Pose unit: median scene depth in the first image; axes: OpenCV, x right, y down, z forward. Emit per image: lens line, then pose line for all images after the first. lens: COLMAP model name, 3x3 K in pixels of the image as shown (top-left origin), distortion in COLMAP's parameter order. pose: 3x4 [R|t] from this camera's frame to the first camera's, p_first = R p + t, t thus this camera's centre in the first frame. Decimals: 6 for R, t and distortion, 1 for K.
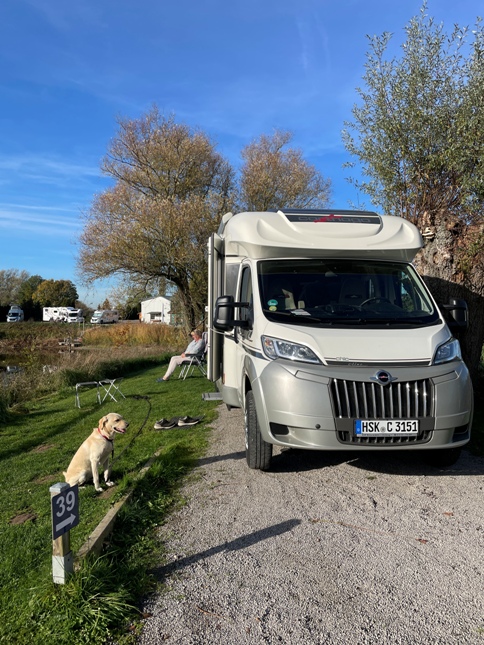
lens RADIAL K [[476.8, 0, 242.3], [0, 476.8, 310.4], [0, 0, 1]] dist [0.096482, -0.168717]
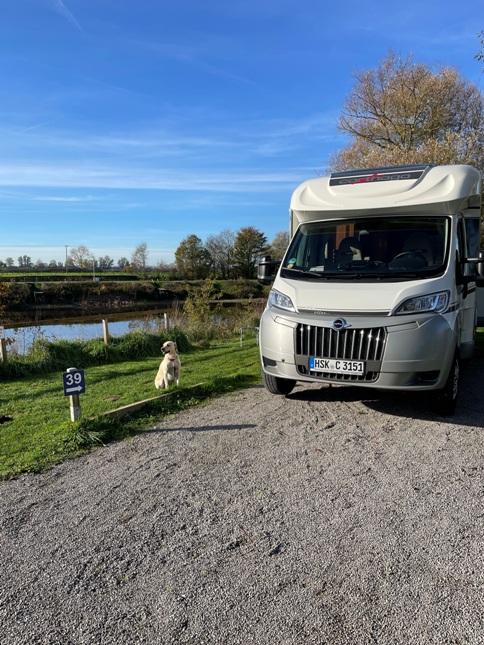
lens RADIAL K [[481.4, 0, 242.0], [0, 481.4, 322.5], [0, 0, 1]] dist [0.005549, -0.003604]
pose [[0.849899, 0.040984, -0.525349, 0.703211], [0.020154, 0.993713, 0.110126, 0.001905], [0.526560, -0.104184, 0.843730, -0.107868]]
